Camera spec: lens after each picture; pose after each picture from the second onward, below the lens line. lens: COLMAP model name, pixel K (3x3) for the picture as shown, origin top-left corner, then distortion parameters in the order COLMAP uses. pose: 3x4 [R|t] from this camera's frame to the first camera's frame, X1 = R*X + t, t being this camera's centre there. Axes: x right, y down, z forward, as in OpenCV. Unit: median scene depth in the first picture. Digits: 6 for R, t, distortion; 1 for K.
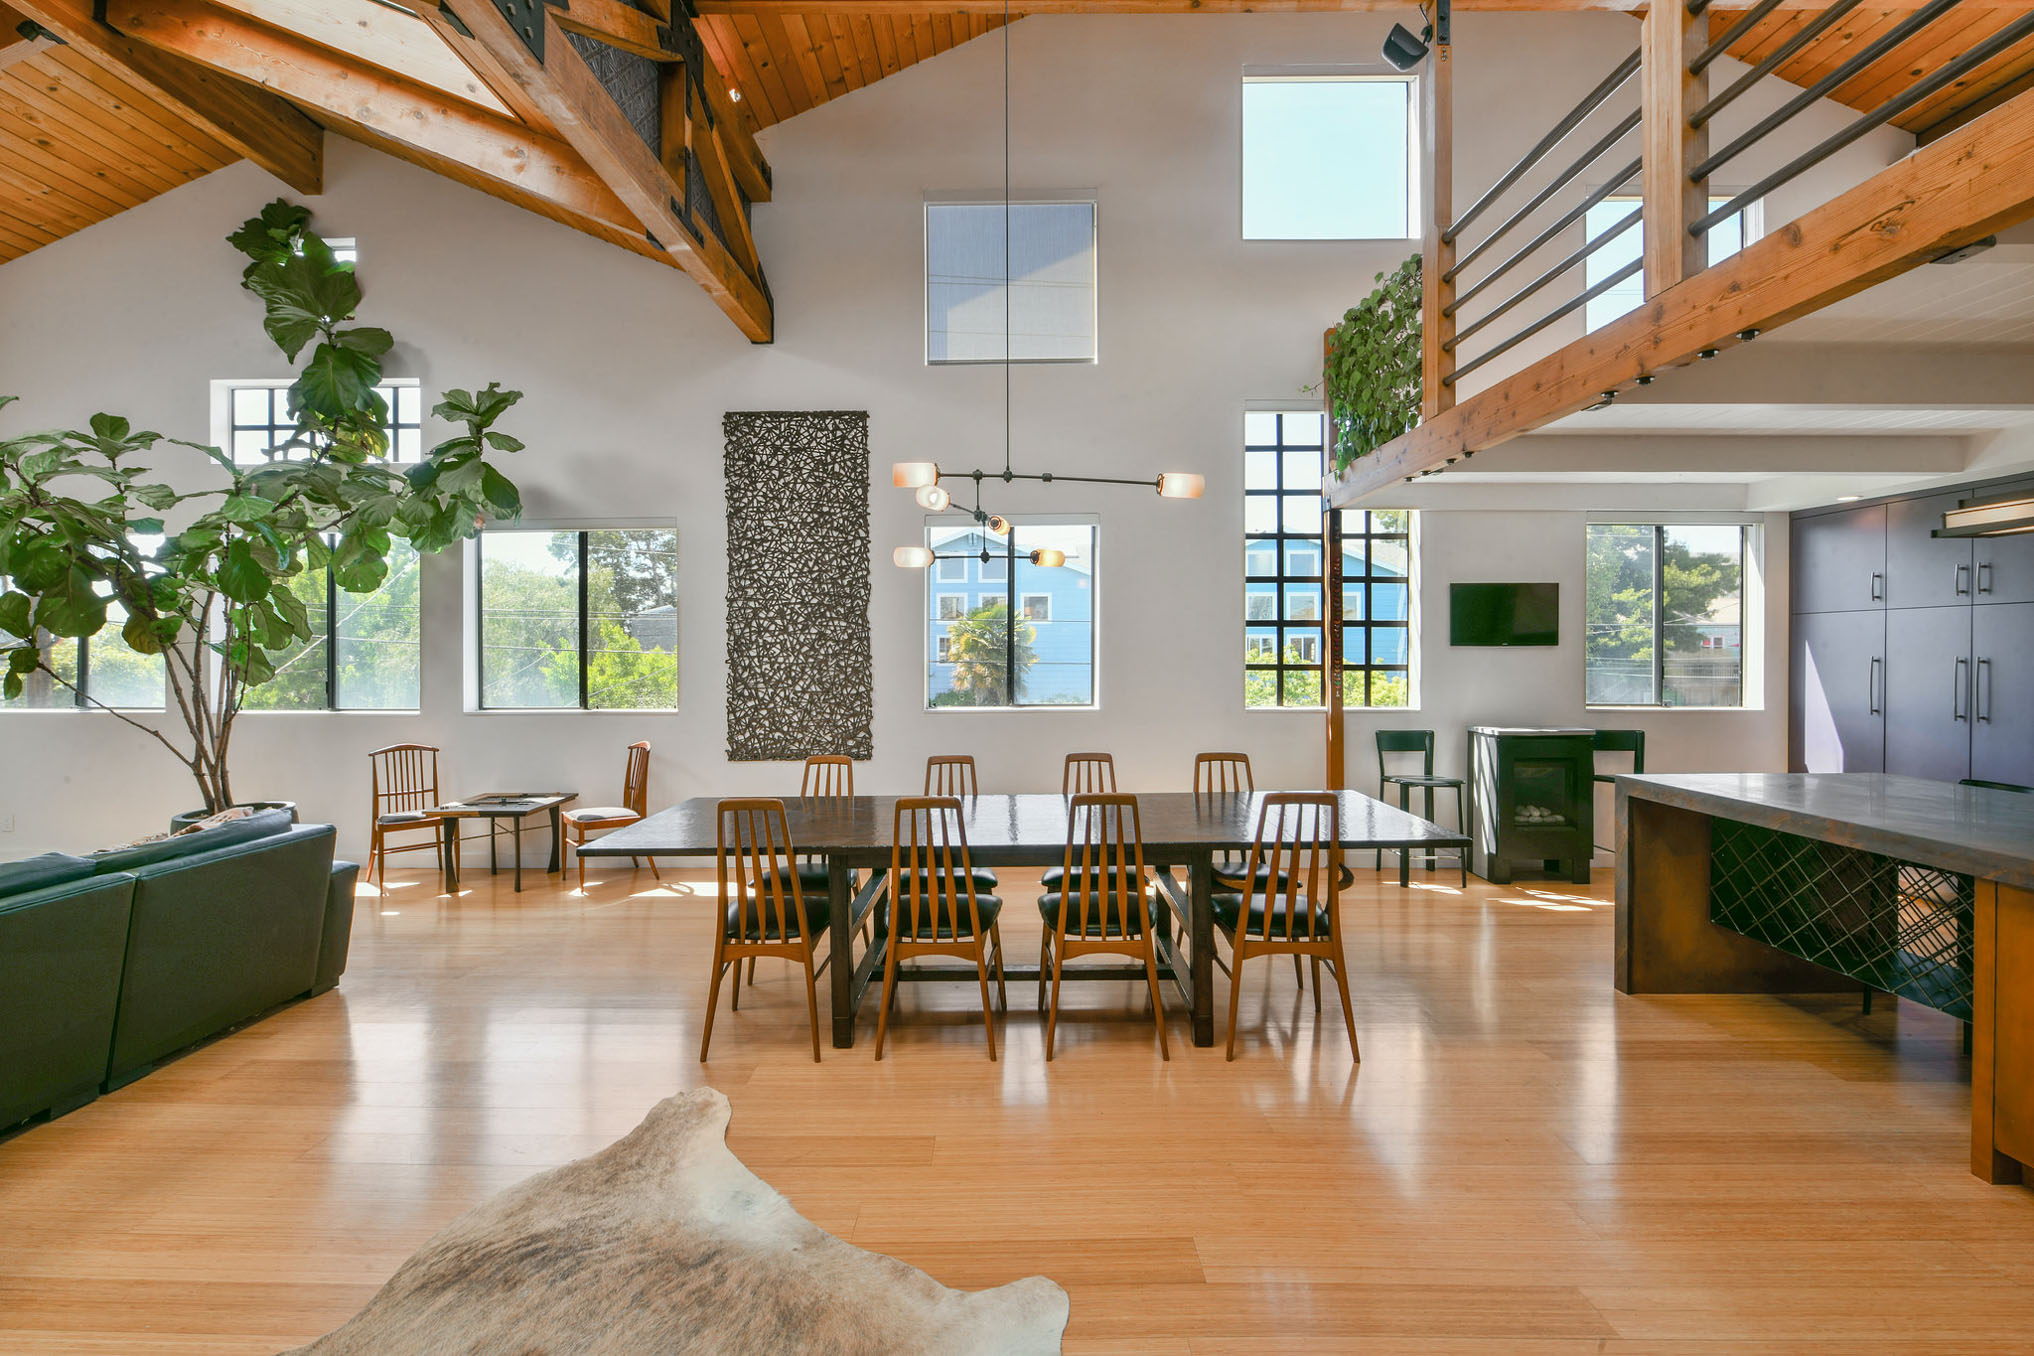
lens RADIAL K [[835.0, 0, 993.1], [0, 835.0, 656.4], [0, 0, 1]] dist [-0.006485, -0.000210]
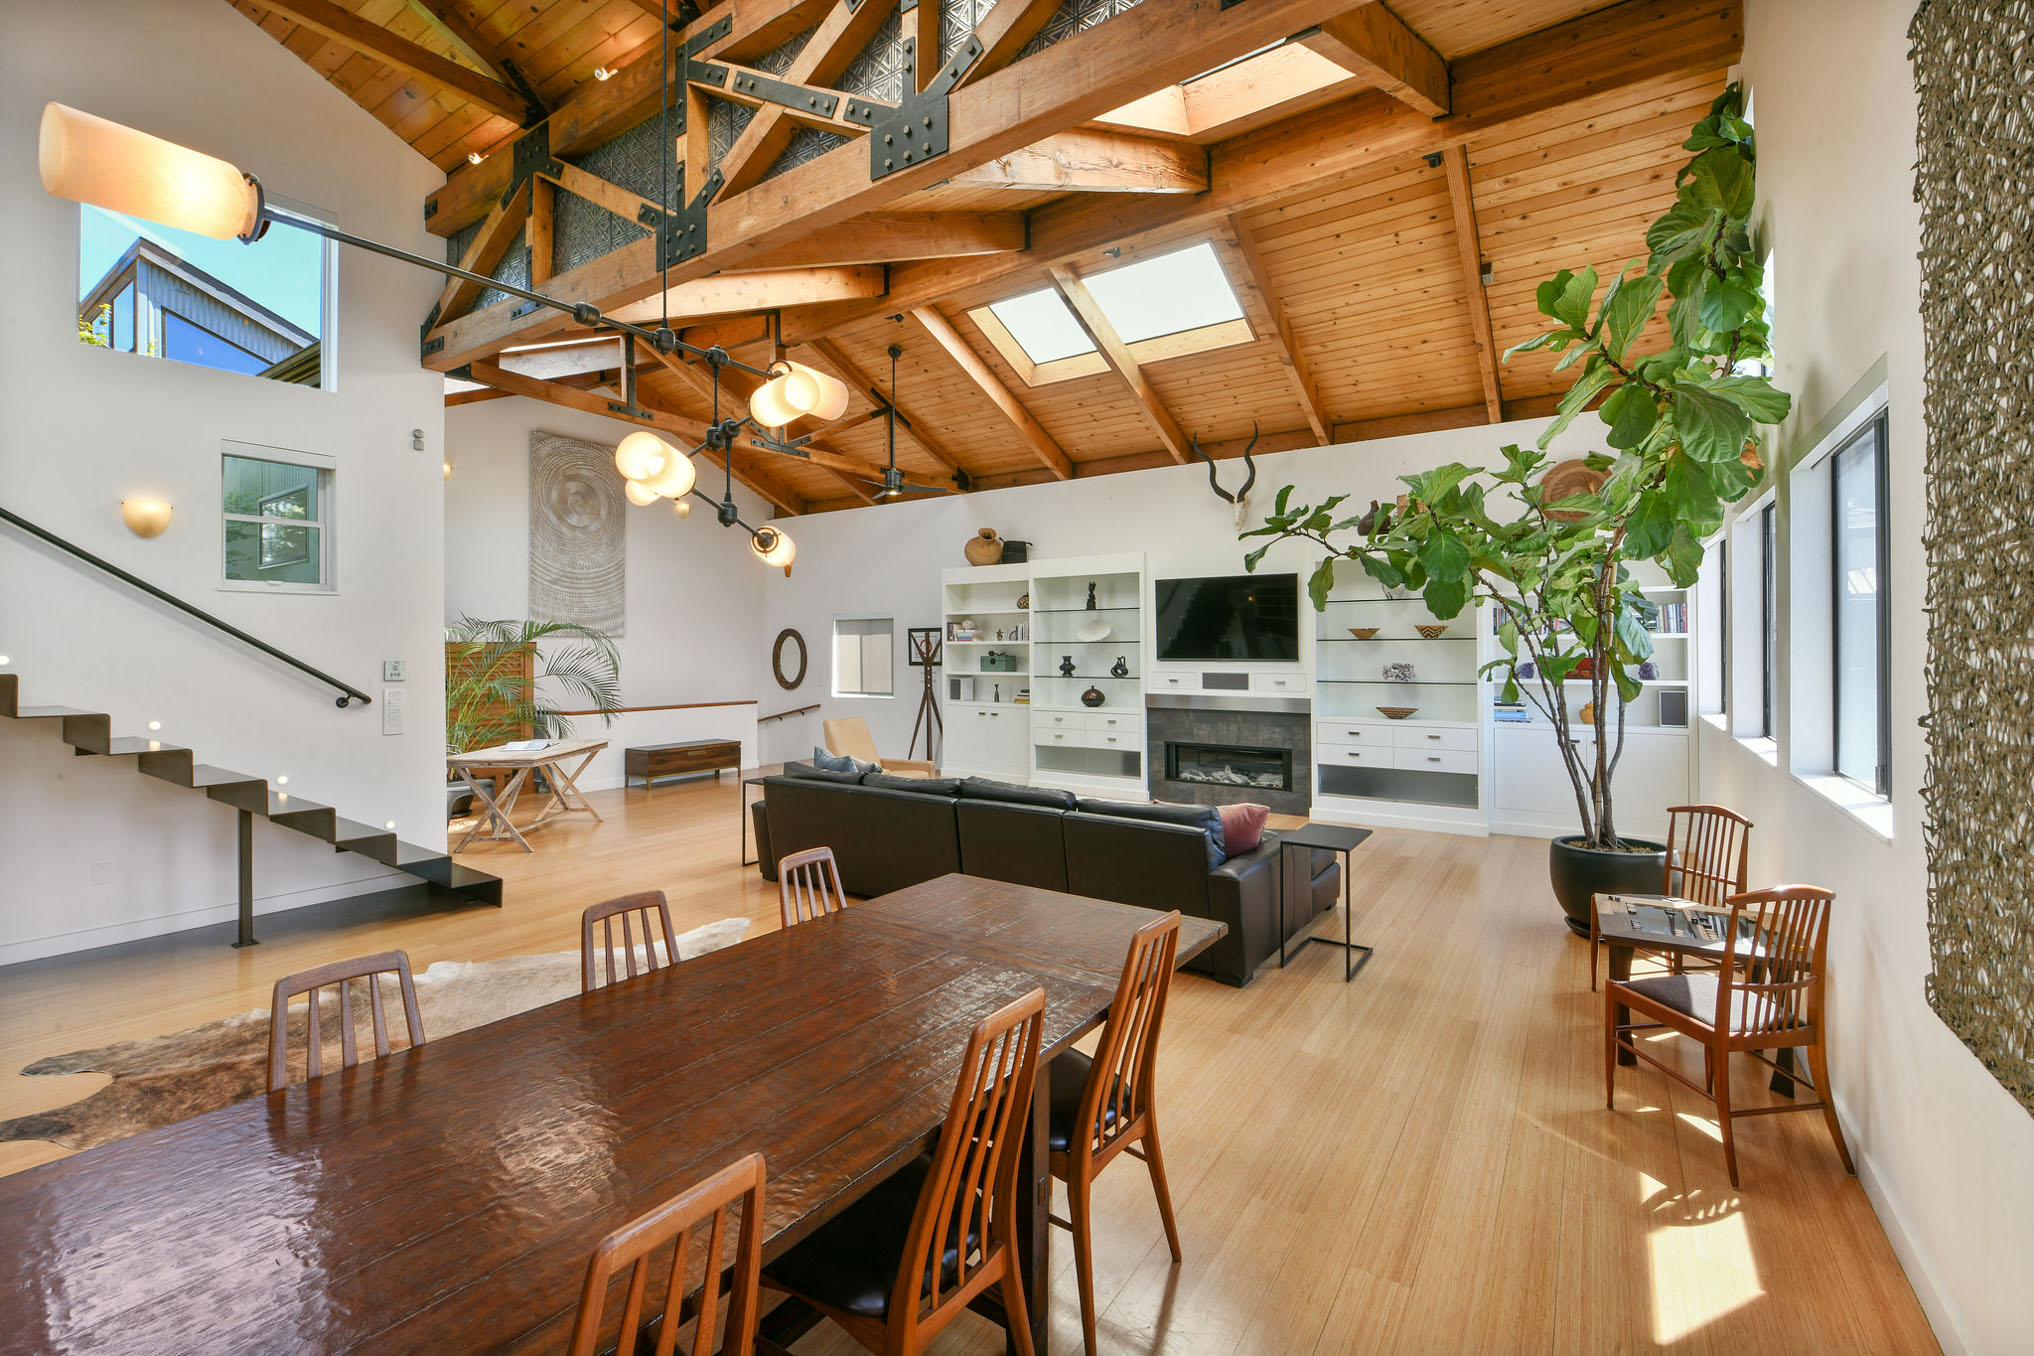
lens RADIAL K [[877.7, 0, 1012.1], [0, 877.7, 653.5], [0, 0, 1]] dist [-0.000159, -0.000010]
pose [[-0.545192, 0.003008, -0.838306, 0.186788], [-0.002593, 0.999983, 0.005275, -0.018843], [0.838307, 0.005050, -0.545175, 0.870523]]
